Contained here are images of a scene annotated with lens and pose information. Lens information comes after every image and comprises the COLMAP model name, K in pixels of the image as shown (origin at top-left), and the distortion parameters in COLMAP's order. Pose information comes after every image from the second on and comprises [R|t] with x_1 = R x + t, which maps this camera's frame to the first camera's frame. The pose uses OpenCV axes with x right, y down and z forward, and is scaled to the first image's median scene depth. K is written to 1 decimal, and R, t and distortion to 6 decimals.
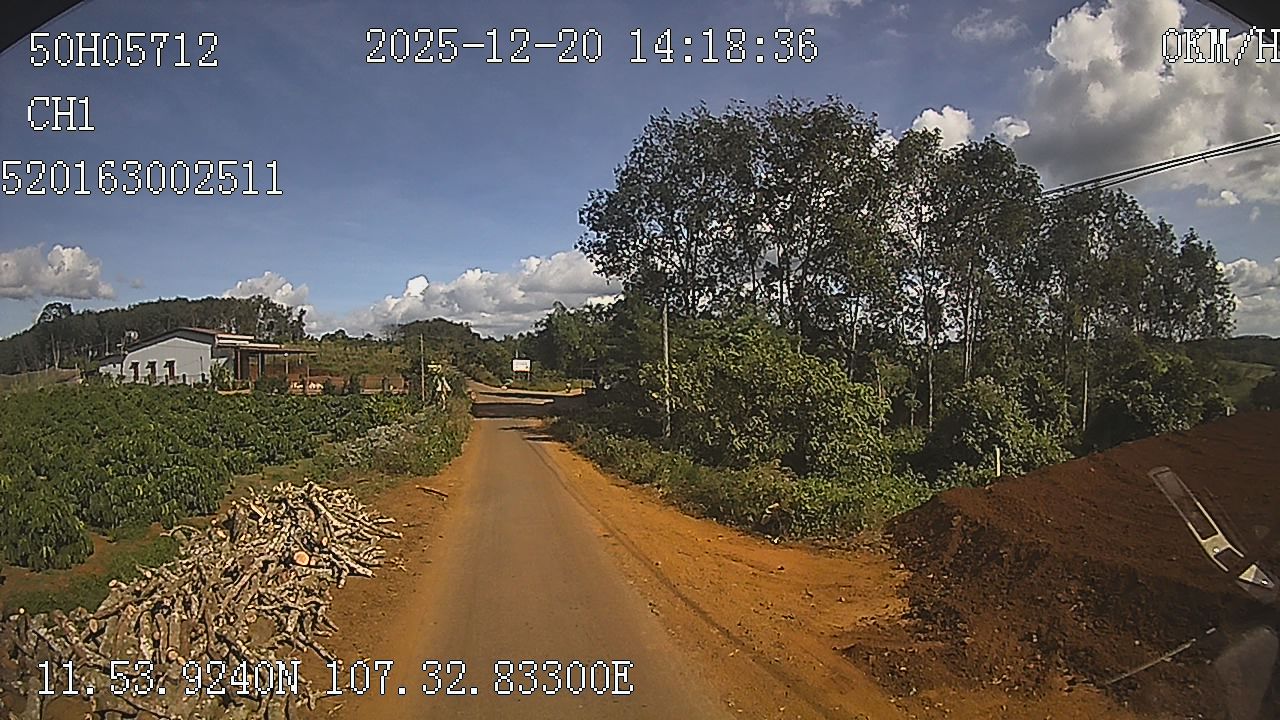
lens RADIAL K [[903.0, 0, 693.8], [0, 903.0, 365.1], [0, 0, 1]] dist [-0.332269, 0.078351]
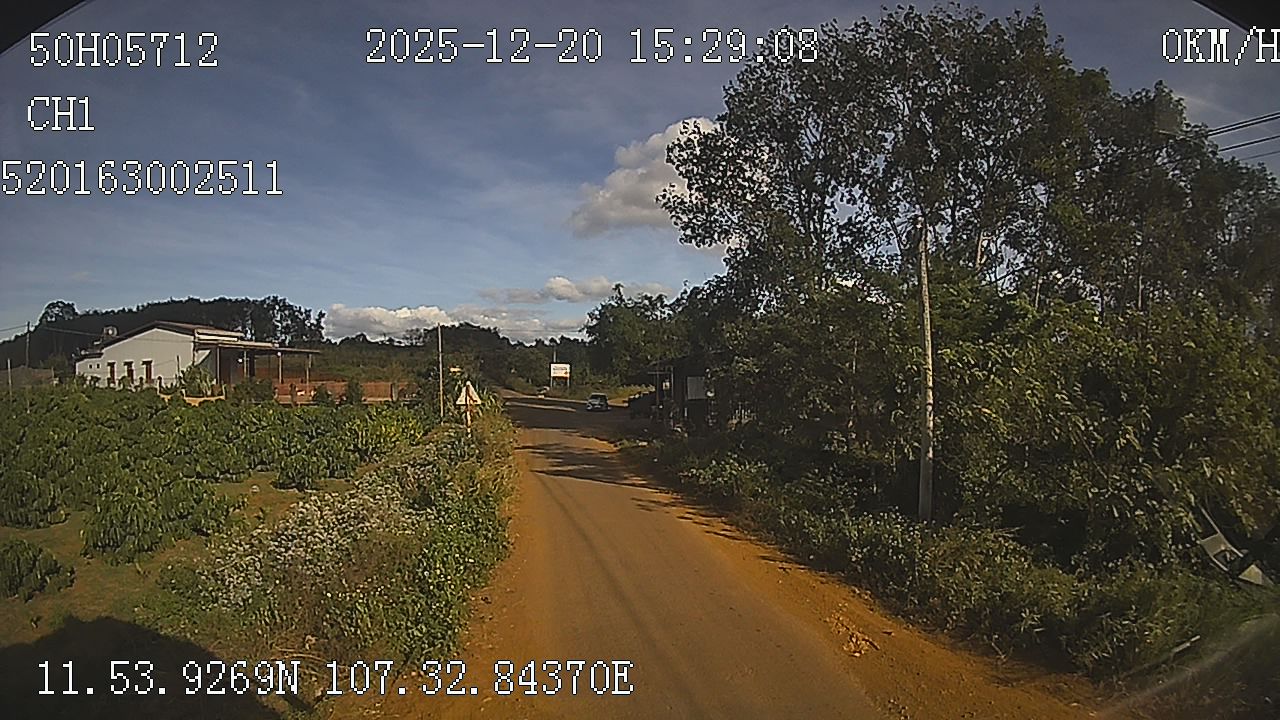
lens RADIAL K [[903.0, 0, 698.7], [0, 903.0, 362.5], [0, 0, 1]] dist [-0.332269, 0.078351]
pose [[0.999711, 0.004163, -0.023664, -0.031640], [-0.004461, 0.999911, -0.012554, 0.002263], [0.023610, 0.012656, 0.999641, 0.110773]]
